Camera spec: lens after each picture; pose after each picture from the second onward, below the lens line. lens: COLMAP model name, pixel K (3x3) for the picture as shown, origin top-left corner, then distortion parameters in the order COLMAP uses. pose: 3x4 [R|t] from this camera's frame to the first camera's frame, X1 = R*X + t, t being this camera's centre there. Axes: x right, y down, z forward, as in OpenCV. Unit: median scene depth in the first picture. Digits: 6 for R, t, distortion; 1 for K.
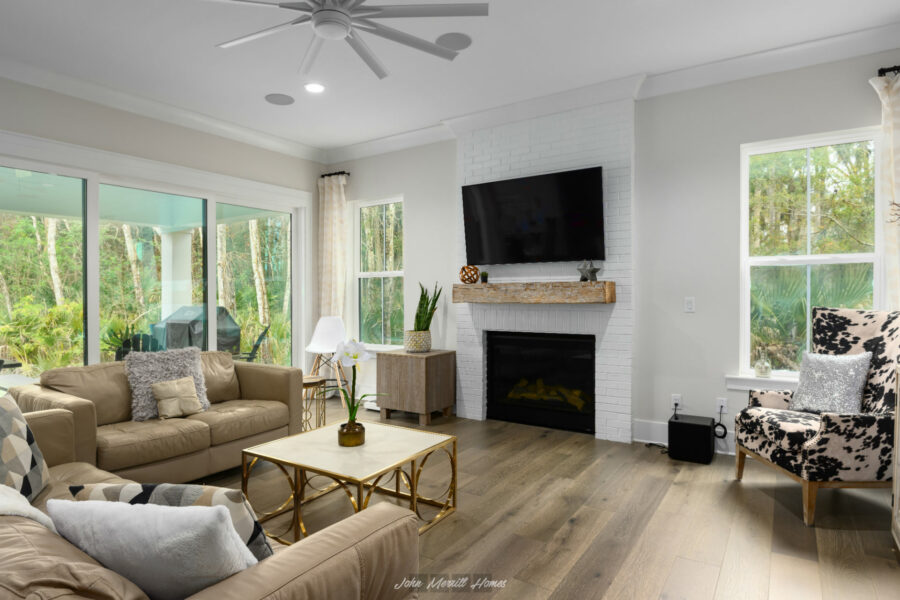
lens RADIAL K [[474.2, 0, 452.2], [0, 474.2, 292.6], [0, 0, 1]] dist [-0.002159, -0.000792]
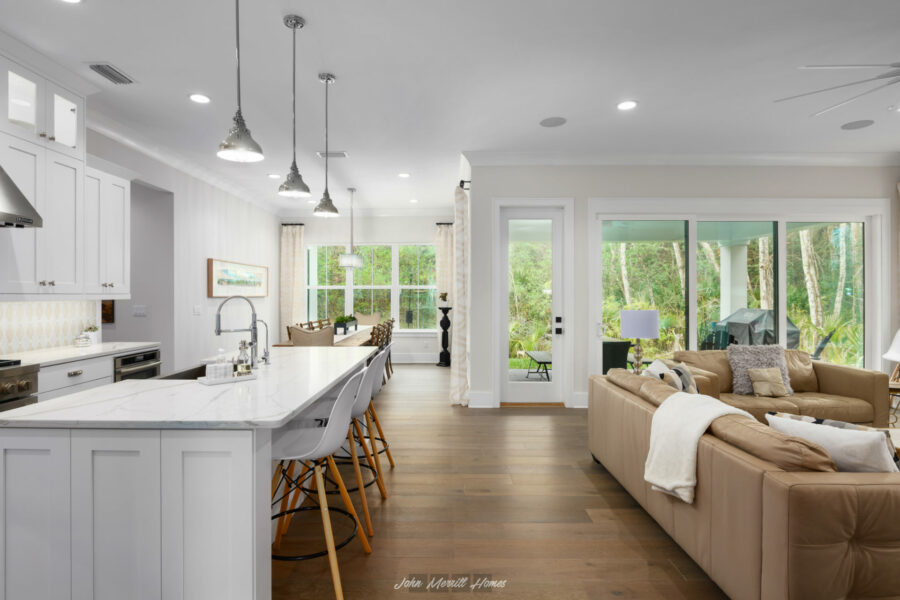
lens RADIAL K [[474.2, 0, 452.2], [0, 474.2, 292.6], [0, 0, 1]] dist [-0.002159, -0.000792]
pose [[0.541521, -0.001527, -0.840686, 0.050953], [0.008346, 0.999959, 0.003560, -0.036941], [0.840646, -0.008944, 0.541511, -0.422667]]
